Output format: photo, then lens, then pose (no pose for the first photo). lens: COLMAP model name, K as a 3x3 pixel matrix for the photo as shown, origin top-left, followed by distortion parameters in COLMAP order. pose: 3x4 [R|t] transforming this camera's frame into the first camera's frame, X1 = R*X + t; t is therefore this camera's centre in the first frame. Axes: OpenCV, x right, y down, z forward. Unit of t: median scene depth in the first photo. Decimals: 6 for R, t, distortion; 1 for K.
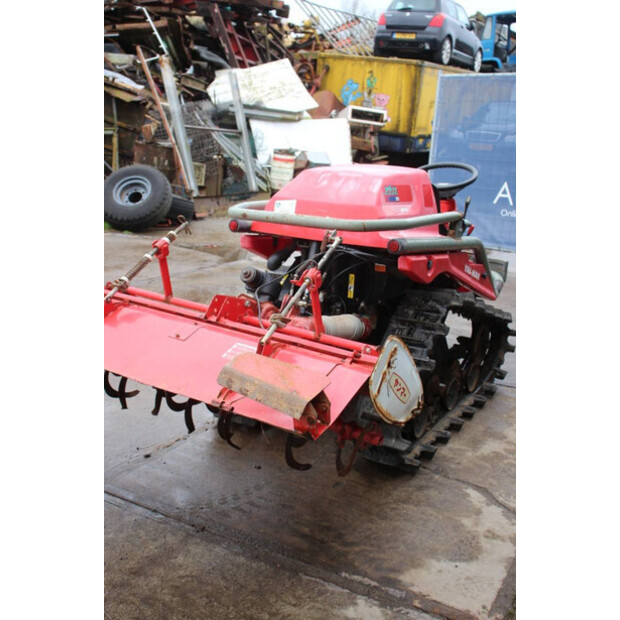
lens RADIAL K [[711.5, 0, 310.0], [0, 711.5, 310.0], [0, 0, 1]] dist [-0.094567, 0.286519]
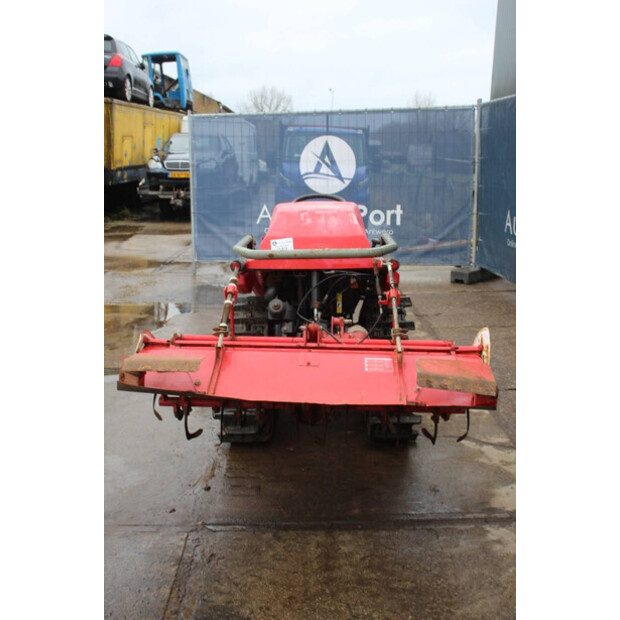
lens RADIAL K [[660.8, 0, 310.0], [0, 660.8, 310.0], [0, 0, 1]] dist [-0.061405, 0.007169]
pose [[0.864666, -0.155469, 0.477684, -0.109344], [0.163826, 0.986187, 0.024422, -0.012046], [-0.474883, 0.057140, 0.878192, 0.006812]]
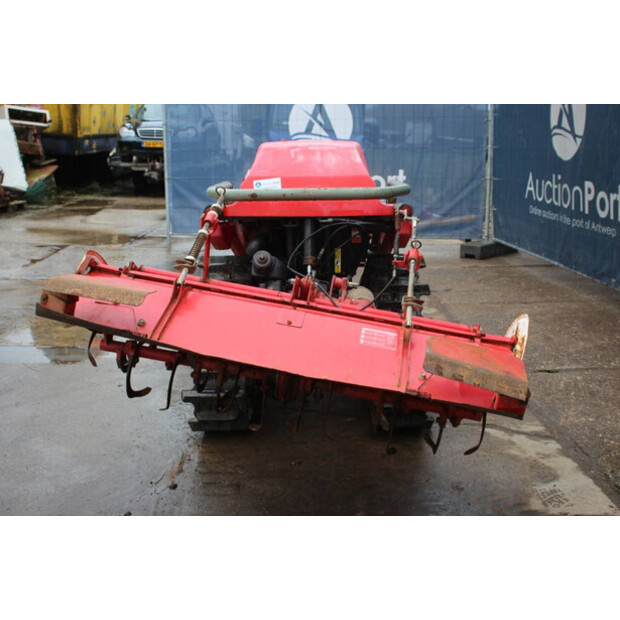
lens RADIAL K [[711.5, 0, 310.0], [0, 711.5, 310.0], [0, 0, 1]] dist [-0.094567, 0.286519]
pose [[0.857498, -0.158159, 0.489575, -0.097837], [0.160432, 0.986329, 0.037639, -0.001906], [-0.488835, 0.046268, 0.871148, 0.033129]]
